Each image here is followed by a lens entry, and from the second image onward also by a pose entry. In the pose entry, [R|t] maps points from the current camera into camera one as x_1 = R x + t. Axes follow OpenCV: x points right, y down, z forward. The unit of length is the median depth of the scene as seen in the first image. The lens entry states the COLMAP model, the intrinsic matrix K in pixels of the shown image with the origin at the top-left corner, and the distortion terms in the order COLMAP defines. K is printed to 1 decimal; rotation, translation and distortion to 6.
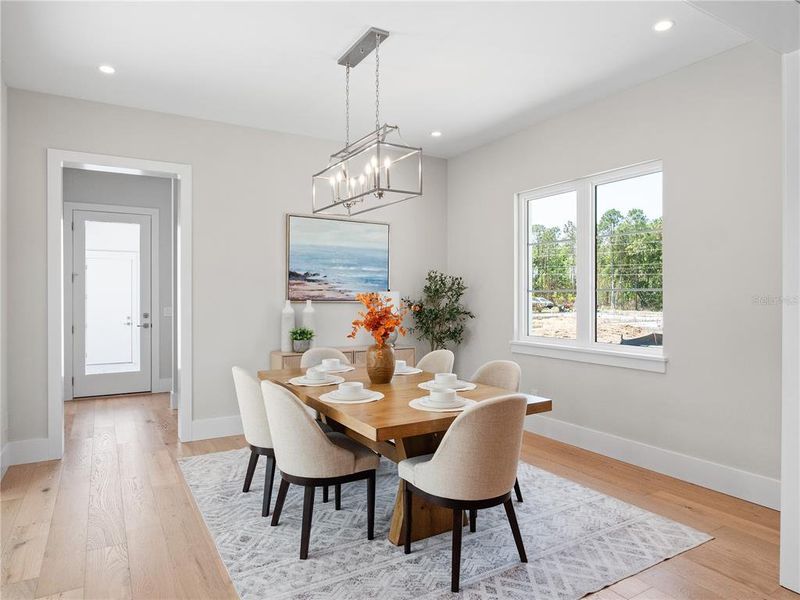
lens RADIAL K [[488.6, 0, 402.0], [0, 488.6, 295.6], [0, 0, 1]] dist [-0.019786, 0.003357]
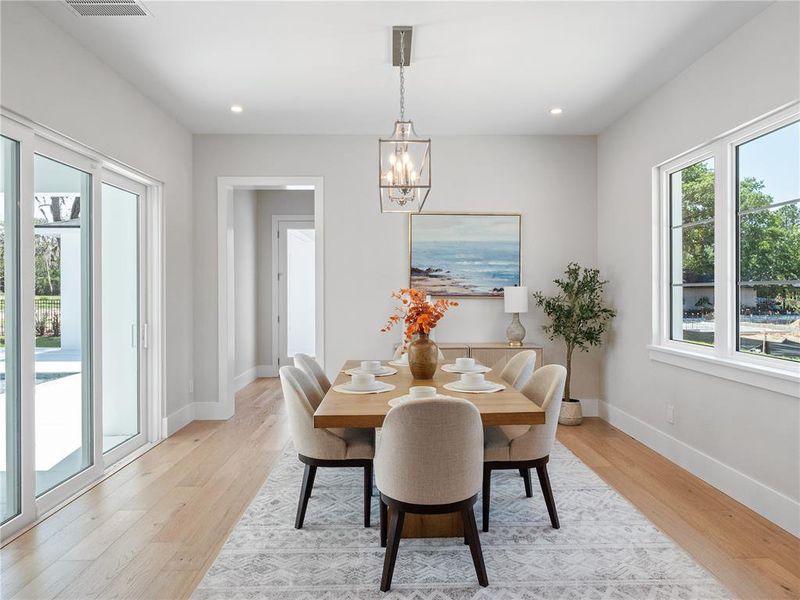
lens RADIAL K [[504.5, 0, 411.6], [0, 504.5, 291.6], [0, 0, 1]] dist [-0.015820, 0.001234]
pose [[0.878361, -0.000963, -0.477997, 0.277351], [0.001337, 0.999999, 0.000442, 0.000514], [0.477996, -0.001028, 0.878361, 0.056137]]
